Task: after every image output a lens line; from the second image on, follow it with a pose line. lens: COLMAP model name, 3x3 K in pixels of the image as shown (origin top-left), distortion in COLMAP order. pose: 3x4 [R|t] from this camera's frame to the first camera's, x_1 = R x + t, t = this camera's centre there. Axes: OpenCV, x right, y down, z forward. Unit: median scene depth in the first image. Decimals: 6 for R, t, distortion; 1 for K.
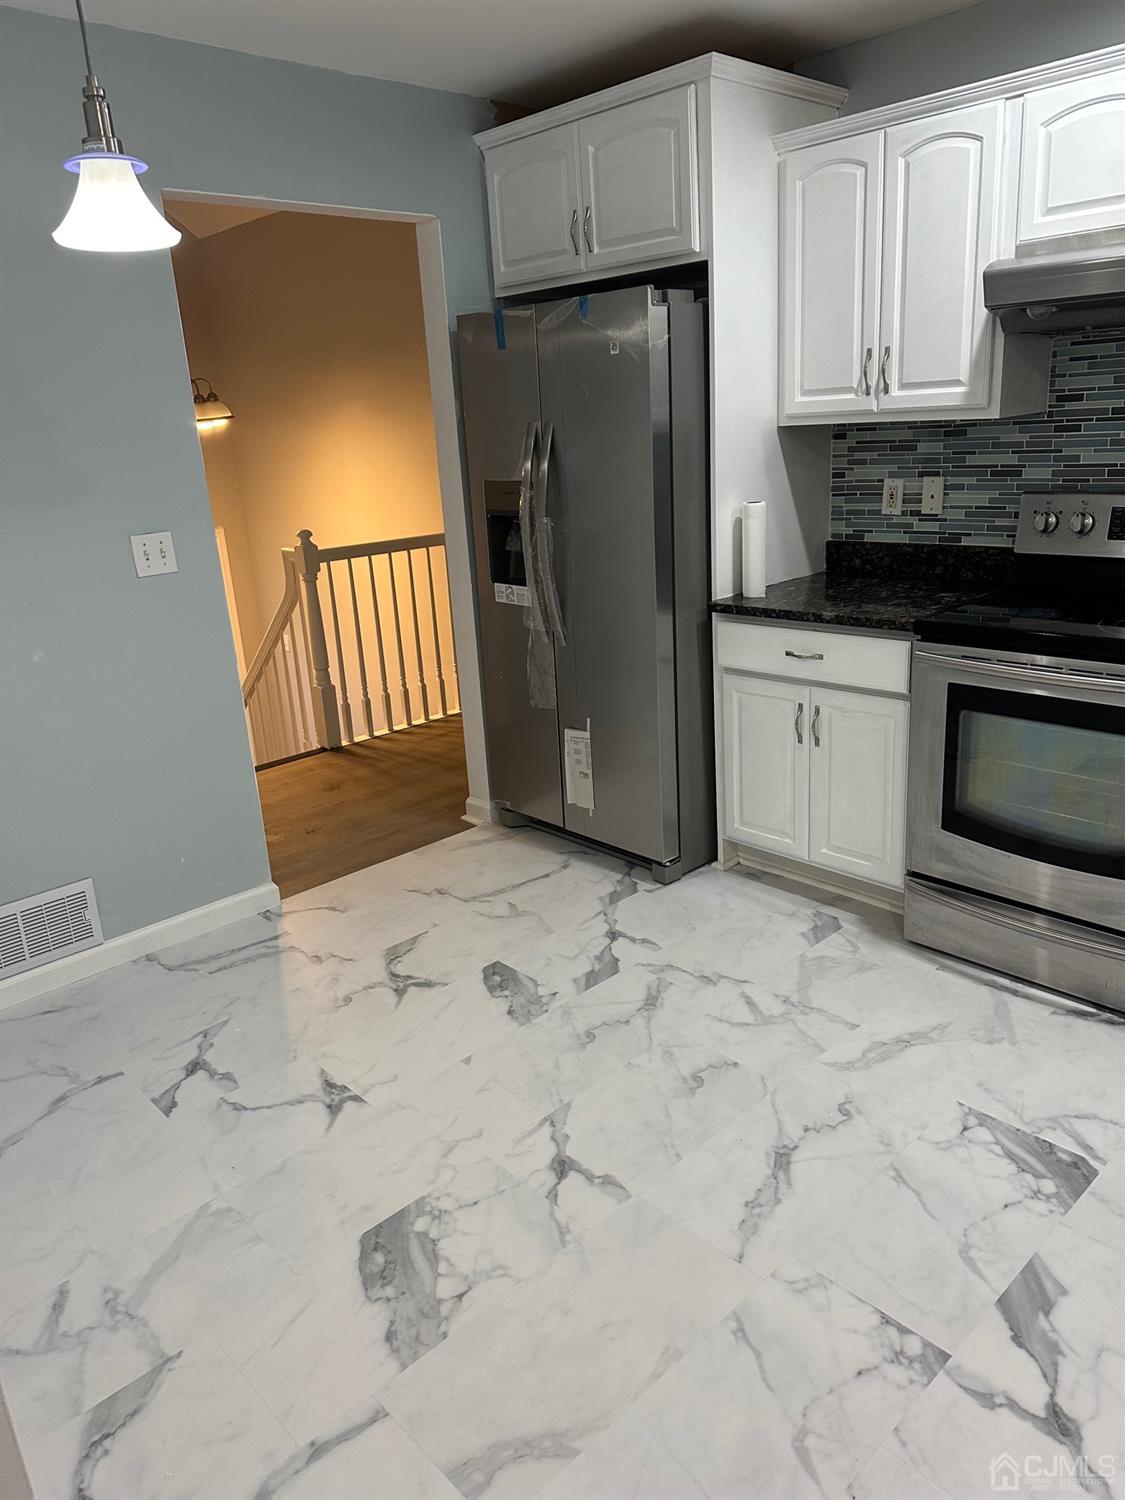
lens RADIAL K [[1057.1, 0, 559.7], [0, 1057.1, 744.4], [0, 0, 1]] dist [0.069192, -0.090752]
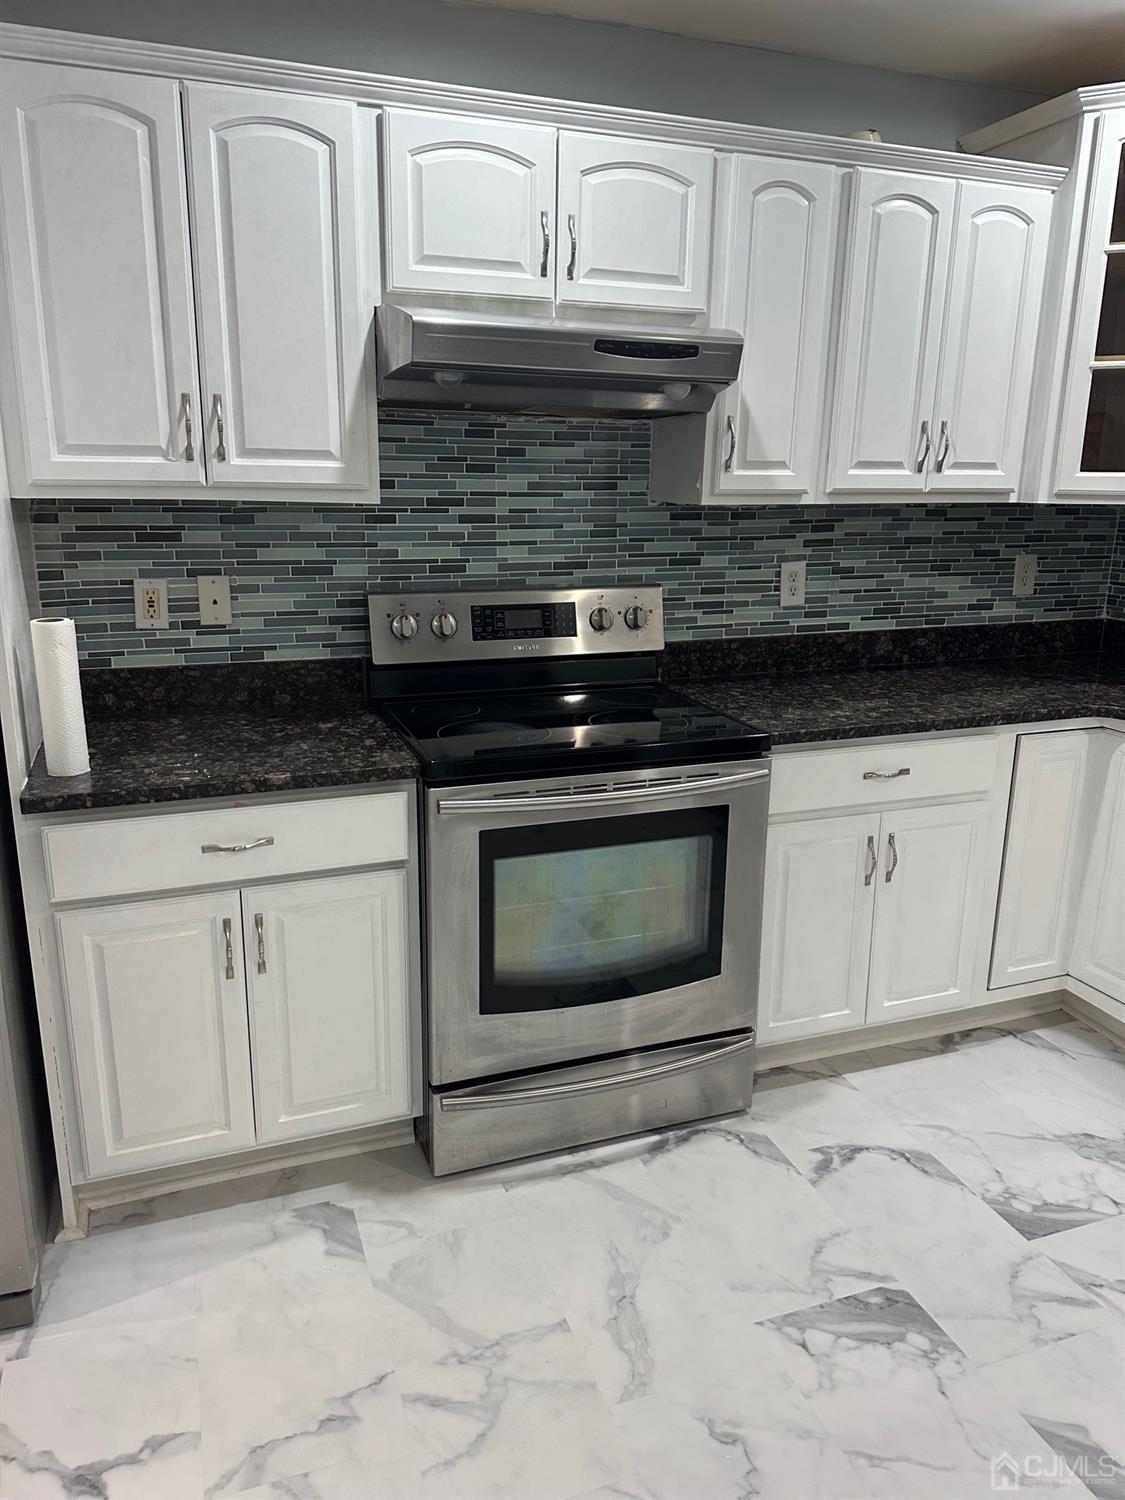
lens RADIAL K [[1057.1, 0, 555.2], [0, 1057.1, 742.3], [0, 0, 1]] dist [0.069192, -0.090752]
pose [[0.393067, -0.160564, 0.905383, -0.283827], [0.241467, 0.968103, 0.066856, -0.148341], [-0.887238, 0.192342, 0.419300, 0.567574]]
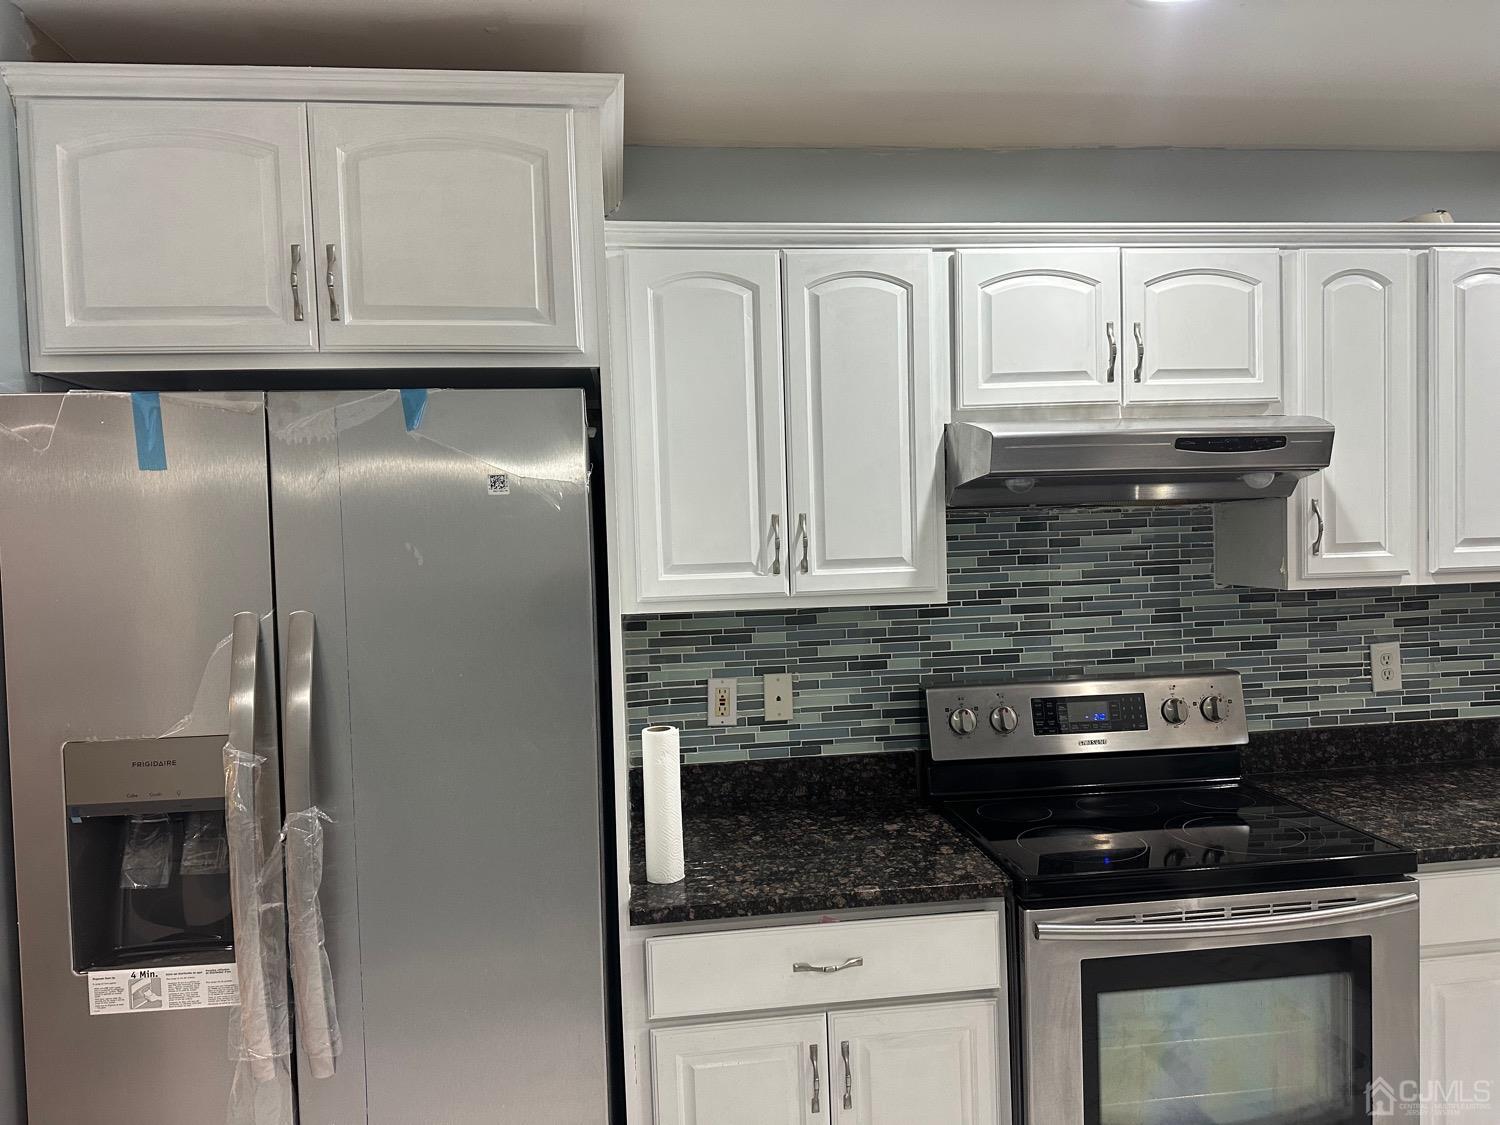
lens RADIAL K [[1057.1, 0, 746.8], [0, 1057.1, 563.6], [0, 0, 1]] dist [0.069192, -0.090752]
pose [[0.599227, 0.016869, 0.800401, -0.319267], [0.235816, 0.951703, -0.196603, -0.206582], [-0.765060, 0.306557, 0.566308, 0.635945]]
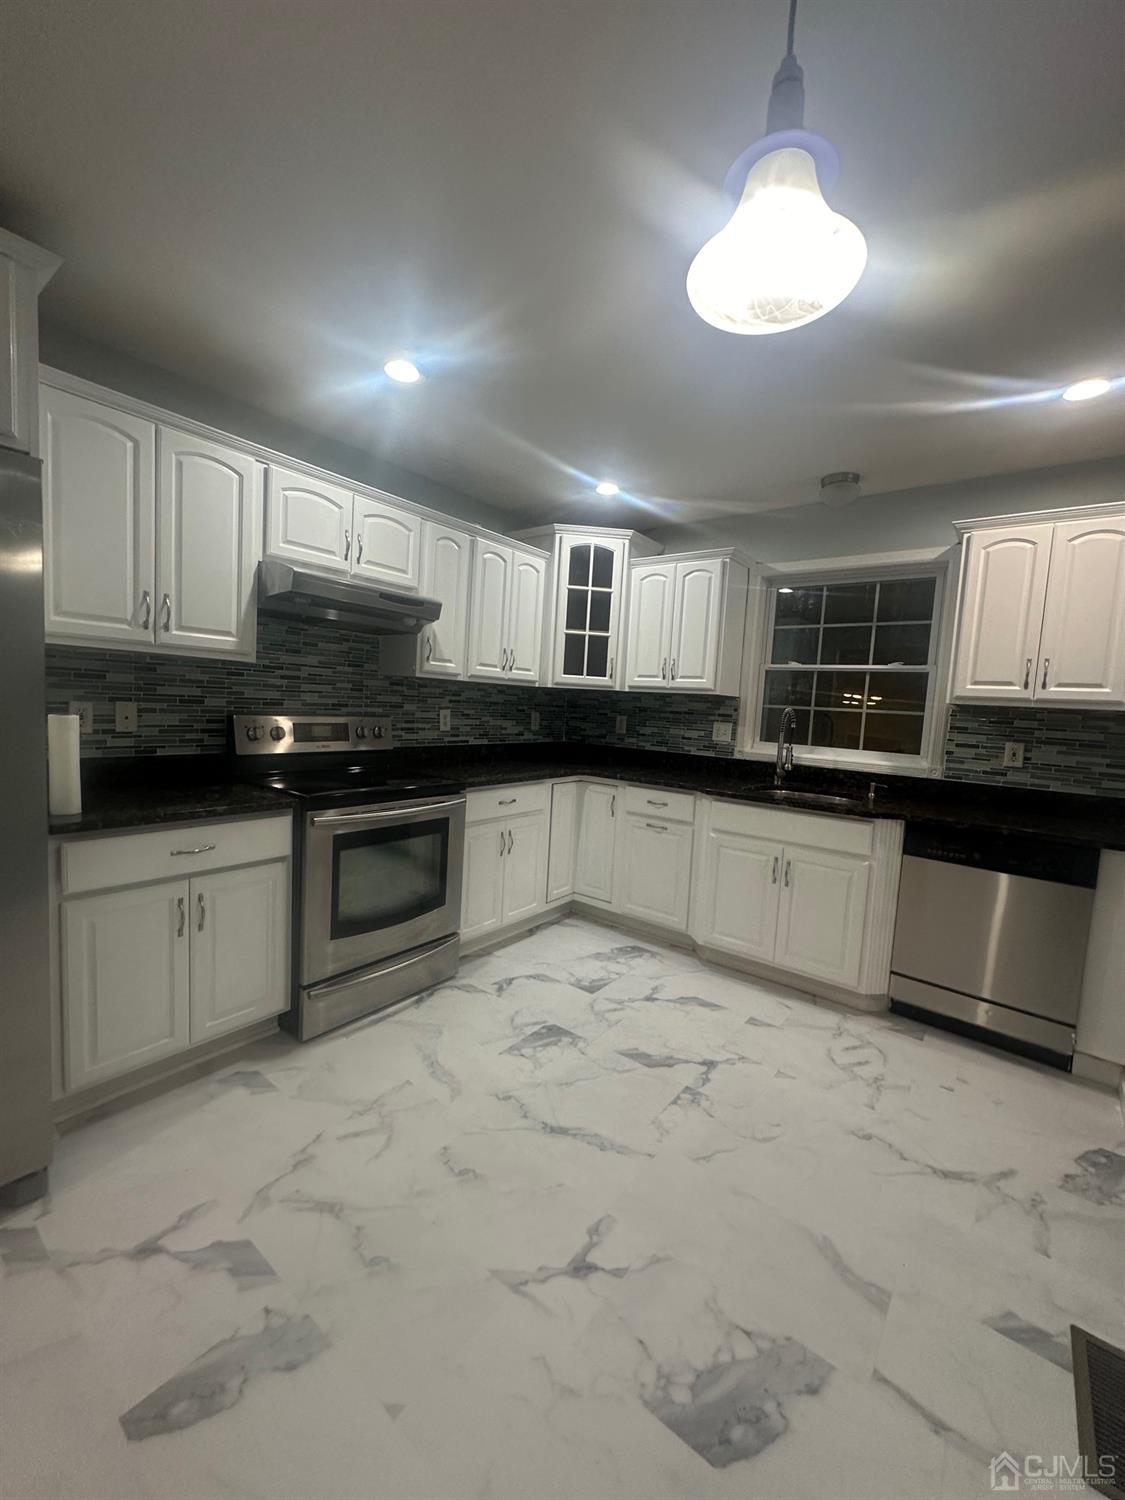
lens RADIAL K [[599.4, 0, 565.3], [0, 599.4, 749.9], [0, 0, 1]] dist [-0.000529, 0.000482]
pose [[-0.164654, -0.025112, 0.986032, -0.456985], [0.252500, 0.965292, 0.066748, -0.134509], [-0.953485, 0.259963, -0.152598, 0.735432]]
